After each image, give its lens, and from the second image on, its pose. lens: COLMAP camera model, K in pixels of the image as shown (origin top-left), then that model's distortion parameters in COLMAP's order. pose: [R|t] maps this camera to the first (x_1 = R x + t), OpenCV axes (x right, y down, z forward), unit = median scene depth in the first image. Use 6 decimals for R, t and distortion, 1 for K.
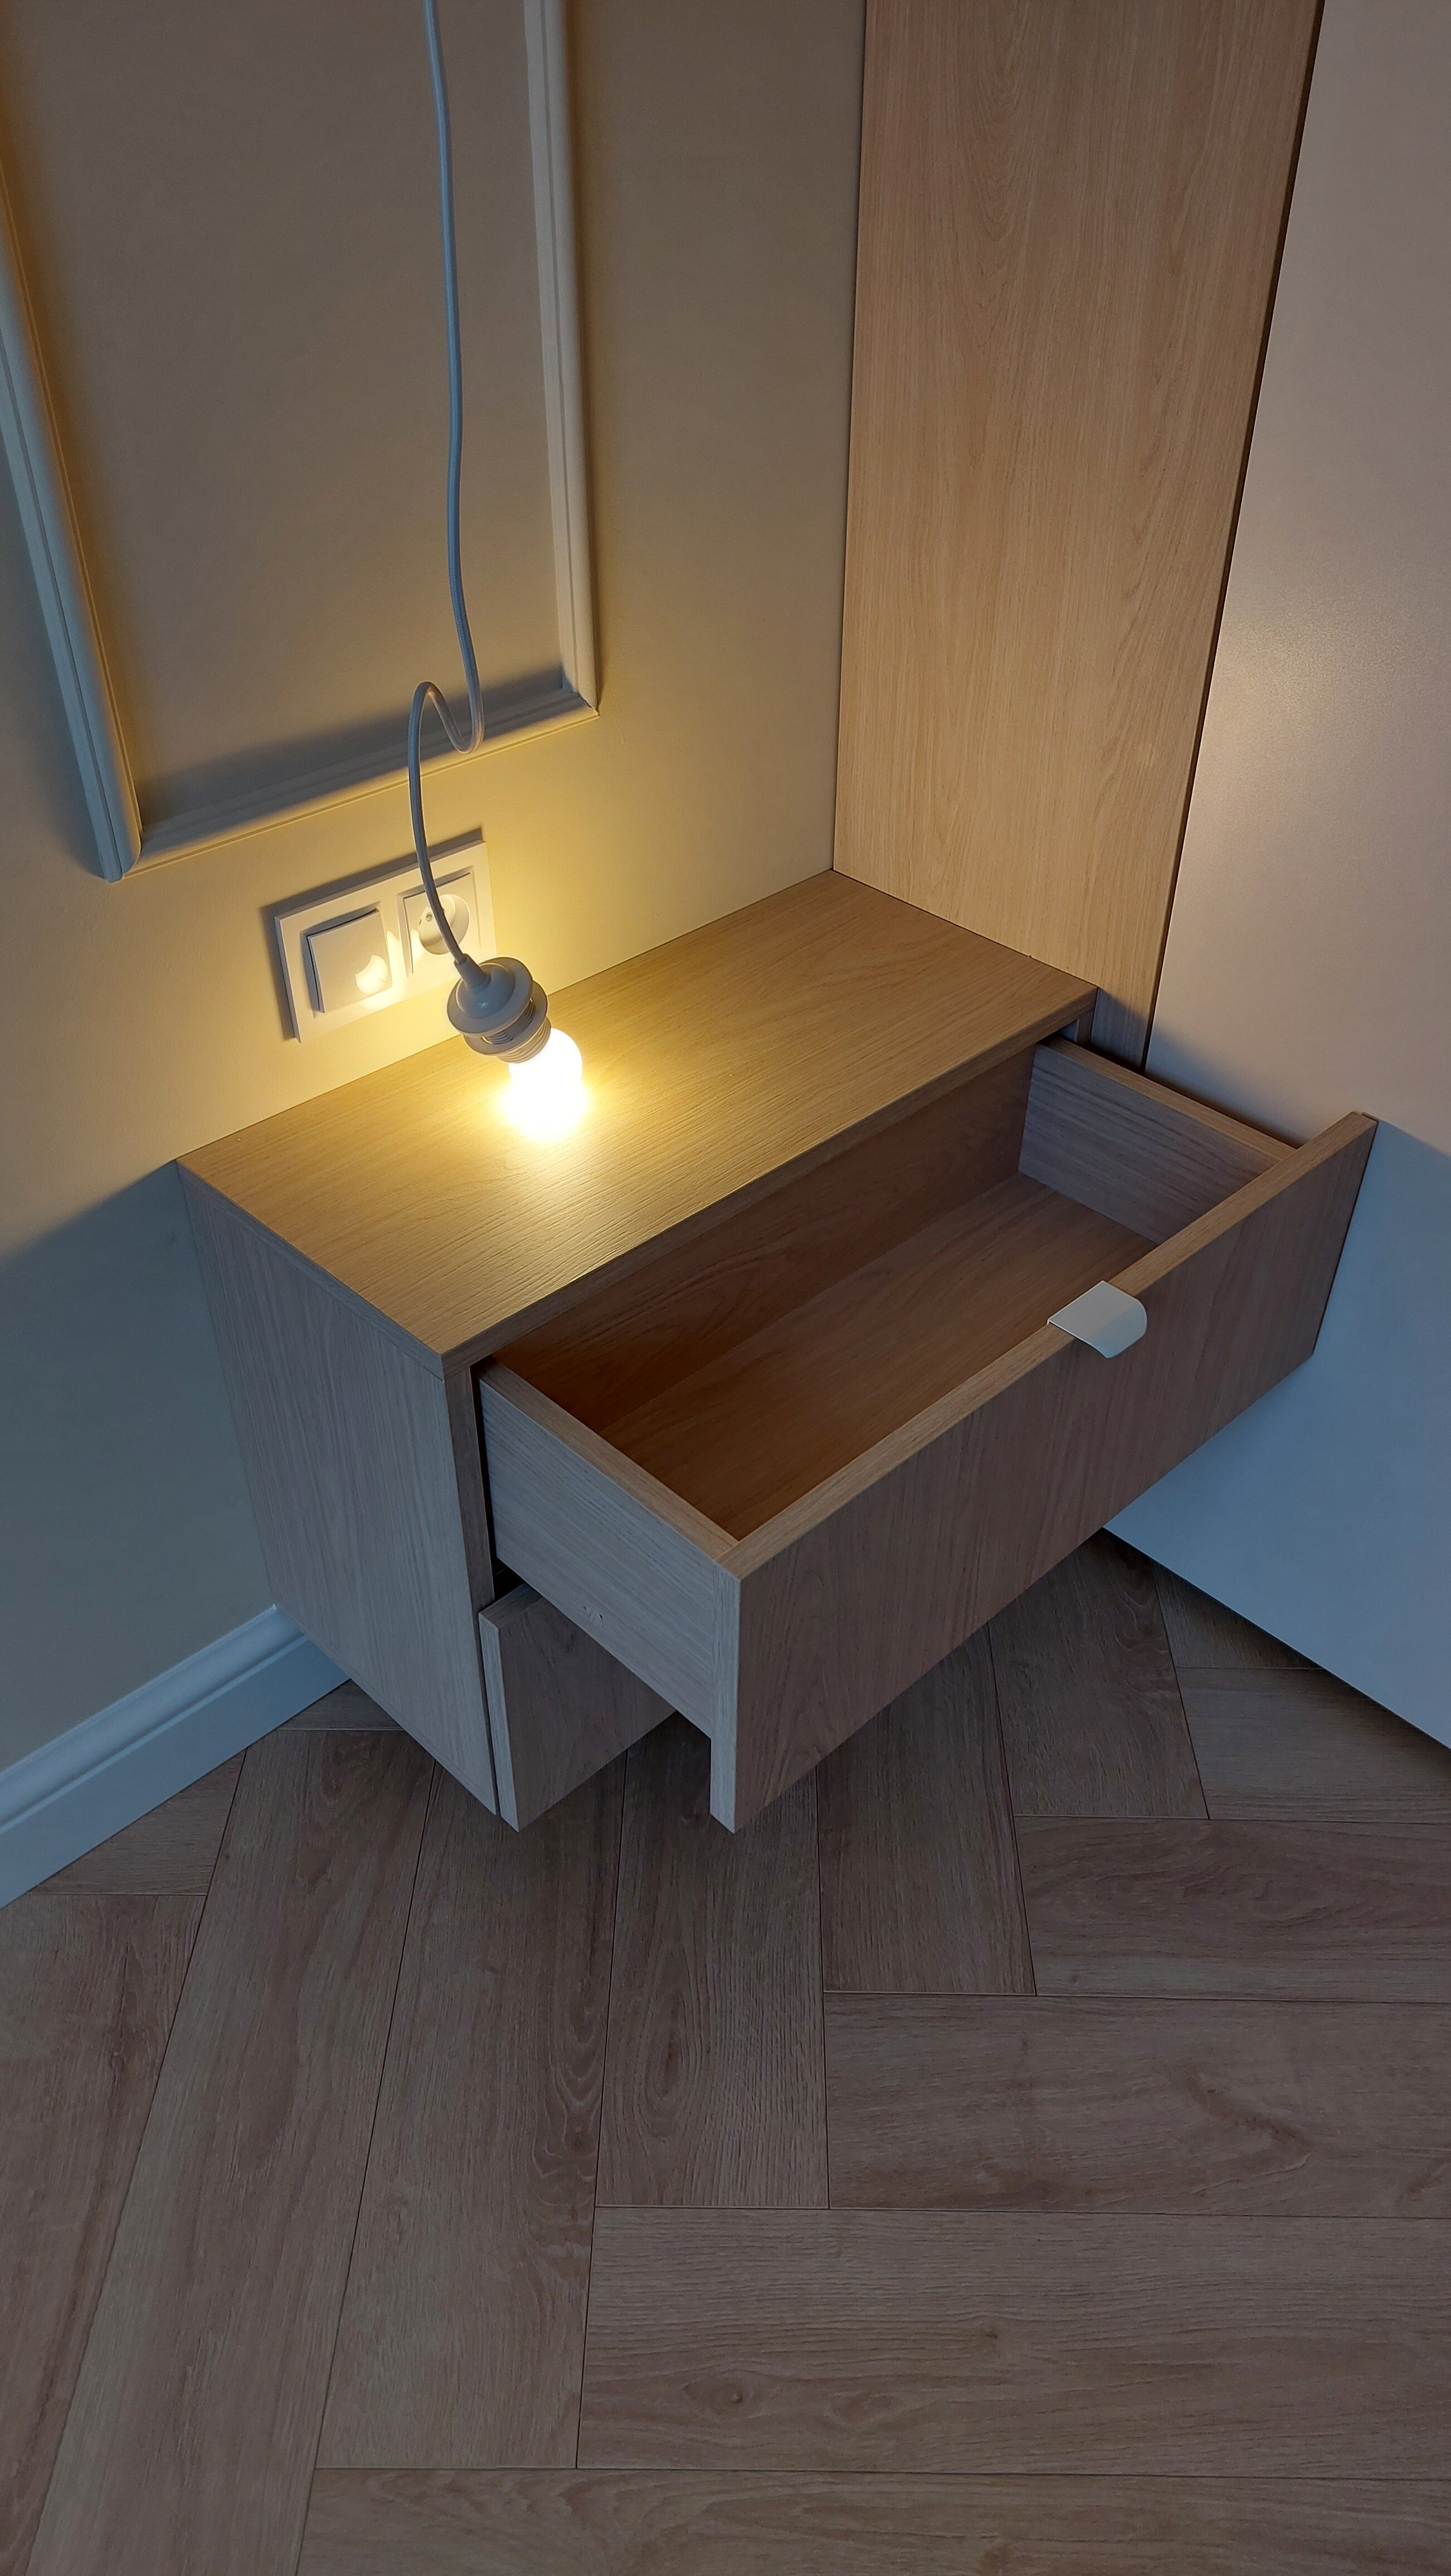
lens RADIAL K [[1869.3, 0, 766.4], [0, 1869.3, 1299.8], [0, 0, 1]] dist [0.099473, -0.128829]
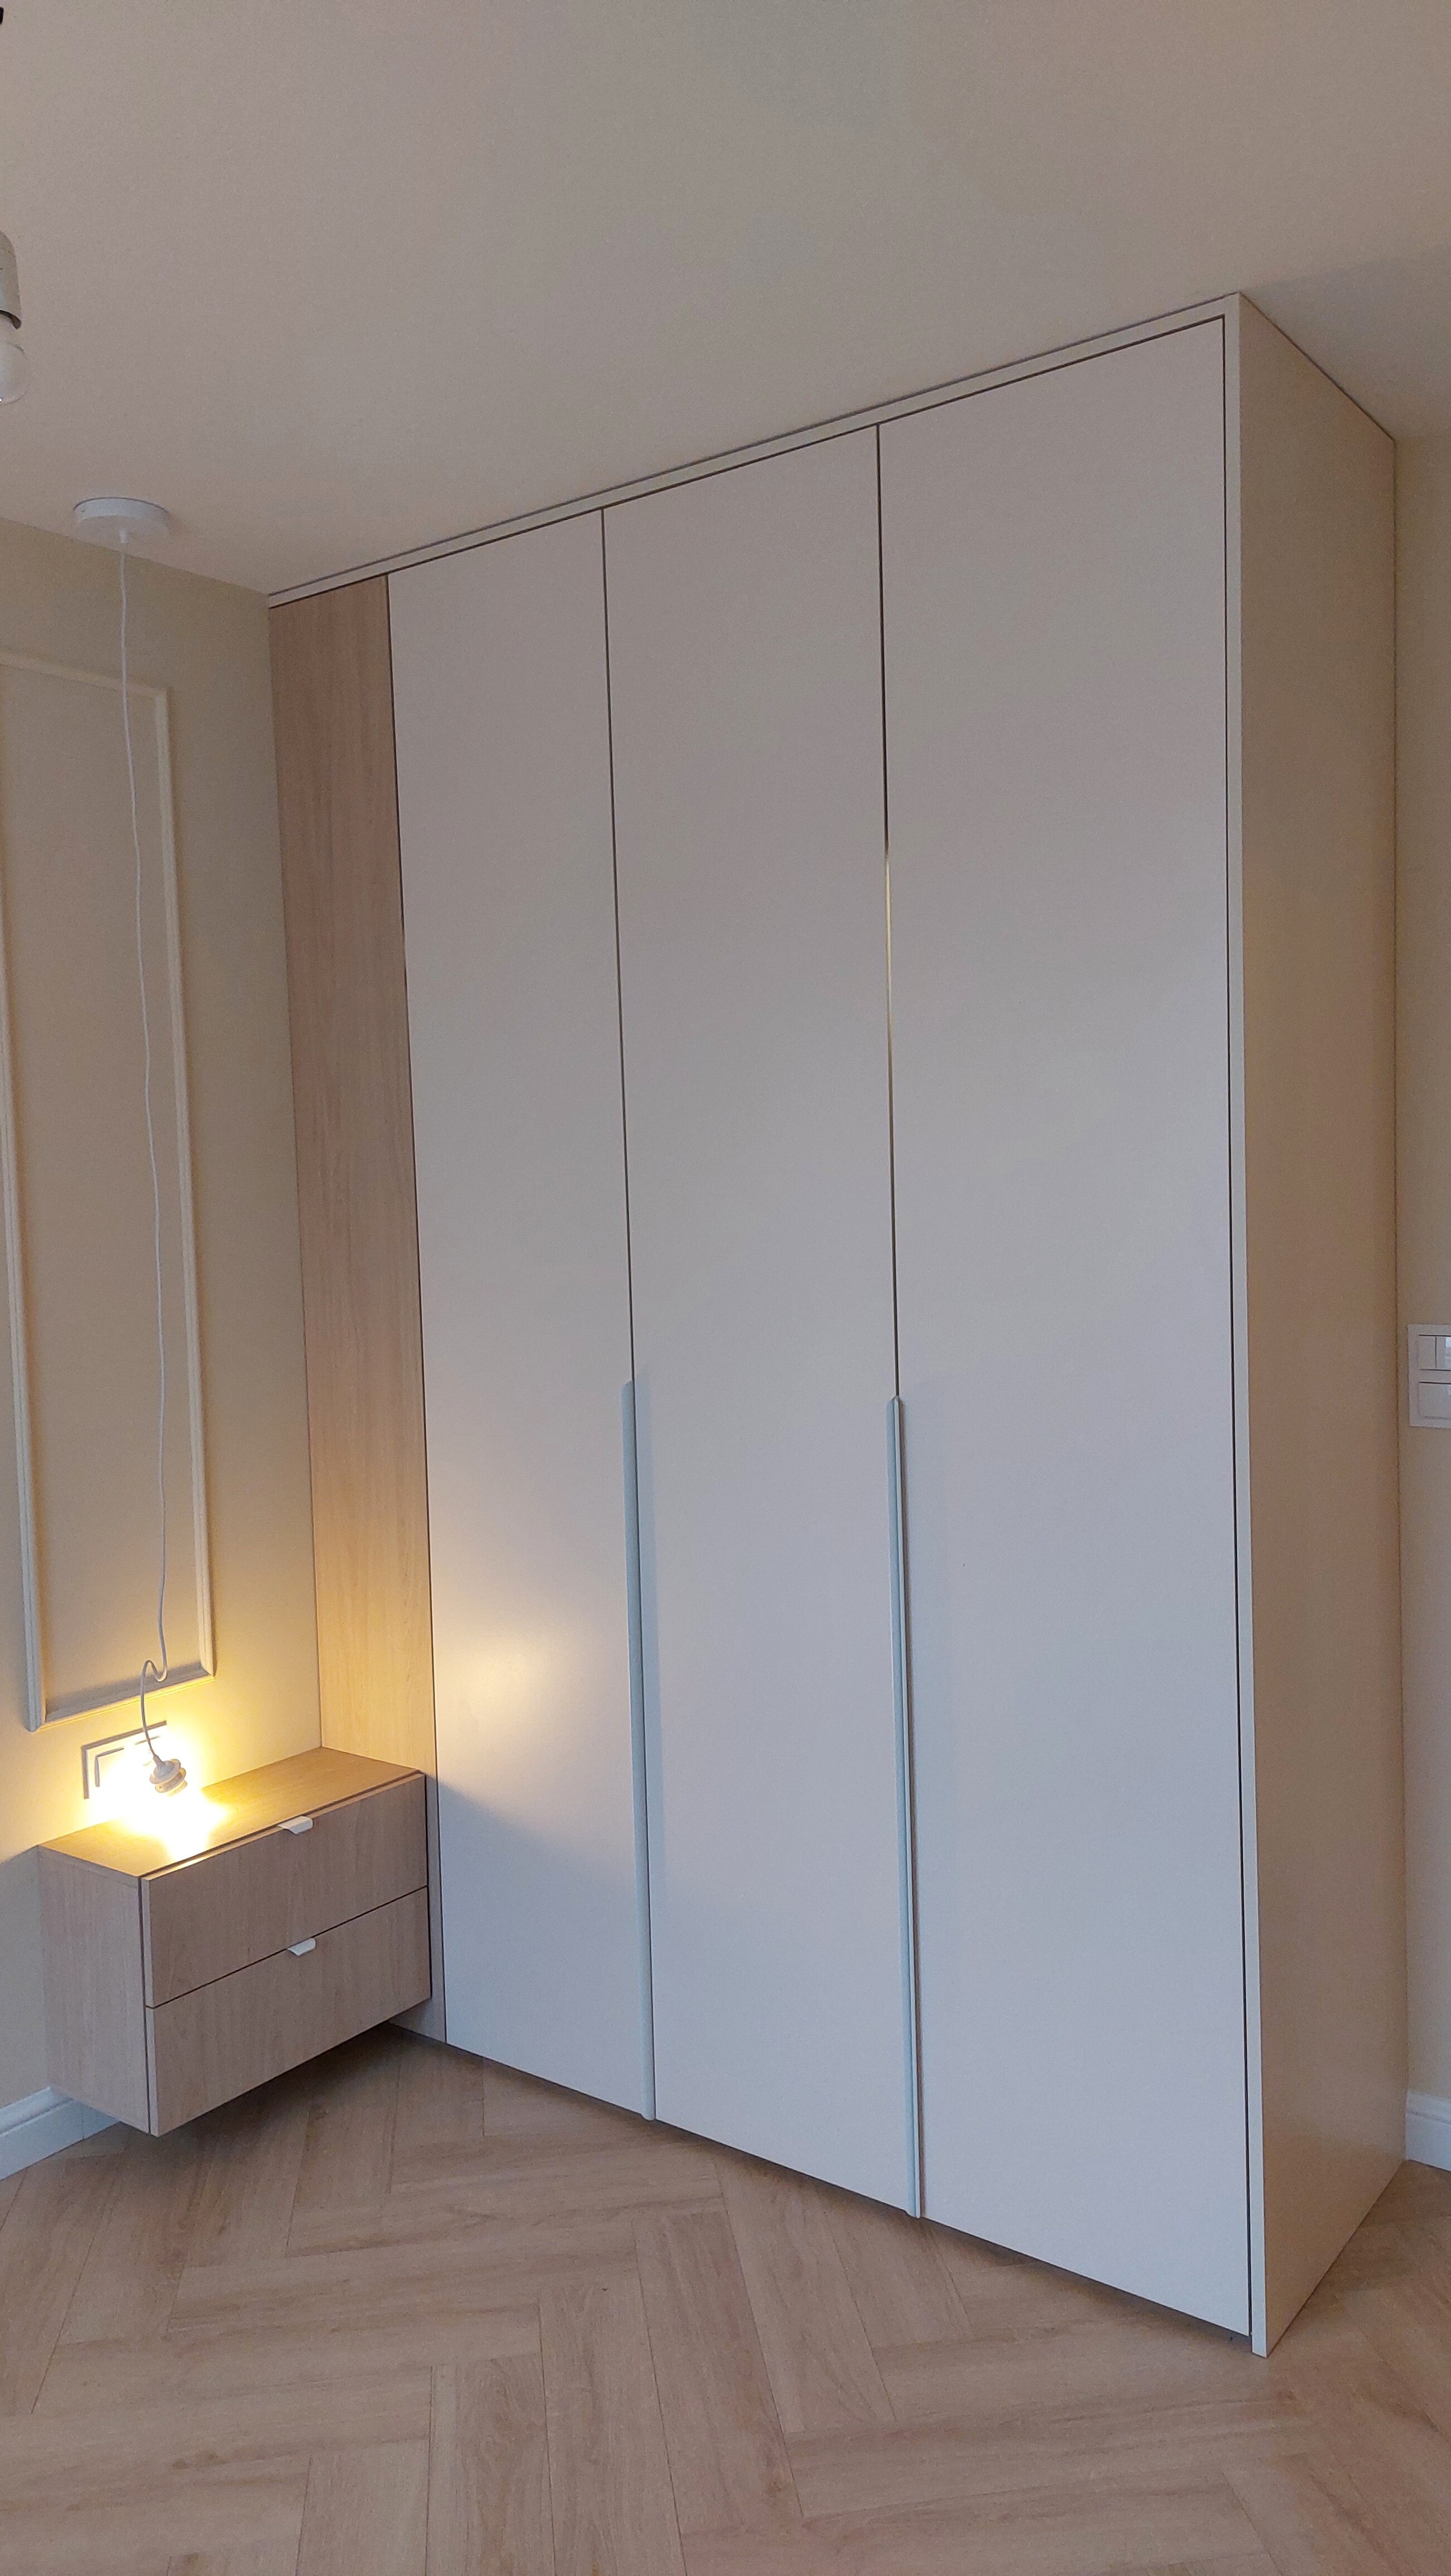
lens RADIAL K [[1869.3, 0, 766.4], [0, 1869.3, 1299.8], [0, 0, 1]] dist [0.099473, -0.128829]
pose [[0.987406, -0.048211, 0.150685, 0.323351], [0.125278, 0.819934, -0.558582, 0.892490], [-0.096622, 0.570424, 0.815647, -1.666033]]
